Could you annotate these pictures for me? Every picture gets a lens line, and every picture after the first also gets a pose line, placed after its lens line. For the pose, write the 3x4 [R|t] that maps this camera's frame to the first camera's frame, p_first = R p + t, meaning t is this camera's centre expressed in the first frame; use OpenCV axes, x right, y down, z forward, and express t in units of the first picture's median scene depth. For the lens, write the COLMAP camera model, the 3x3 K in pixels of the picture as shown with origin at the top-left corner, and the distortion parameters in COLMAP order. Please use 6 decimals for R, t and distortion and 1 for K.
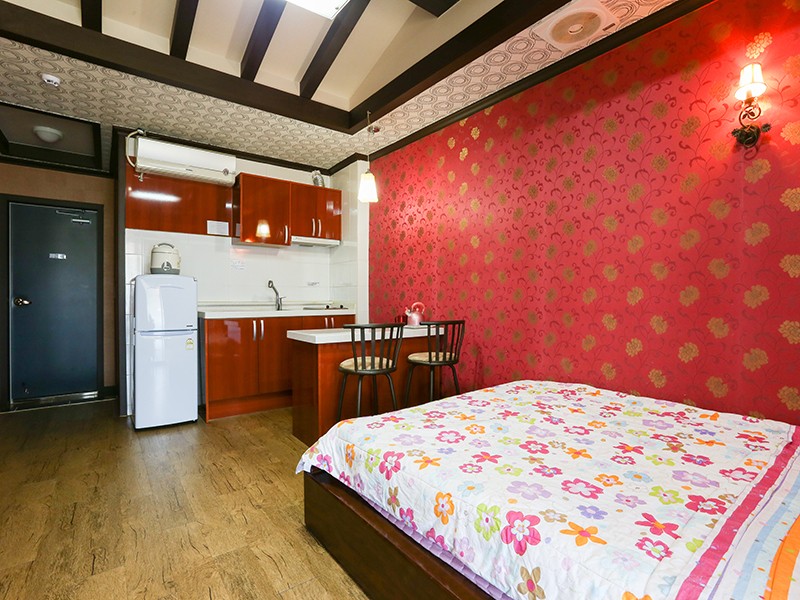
lens RADIAL K [[388.6, 0, 403.4], [0, 388.6, 299.6], [0, 0, 1]] dist [-0.078270, 0.024135]
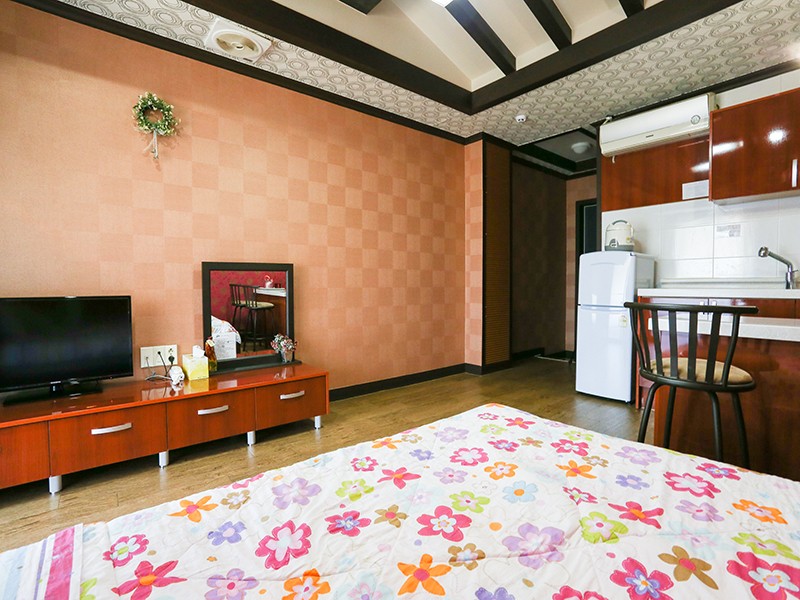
lens RADIAL K [[388.6, 0, 403.4], [0, 388.6, 299.6], [0, 0, 1]] dist [-0.078270, 0.024135]
pose [[0.023133, 0.034537, -0.999136, 0.499563], [0.009351, 0.999352, 0.034761, 0.028486], [0.999689, -0.010147, 0.022795, 0.535328]]
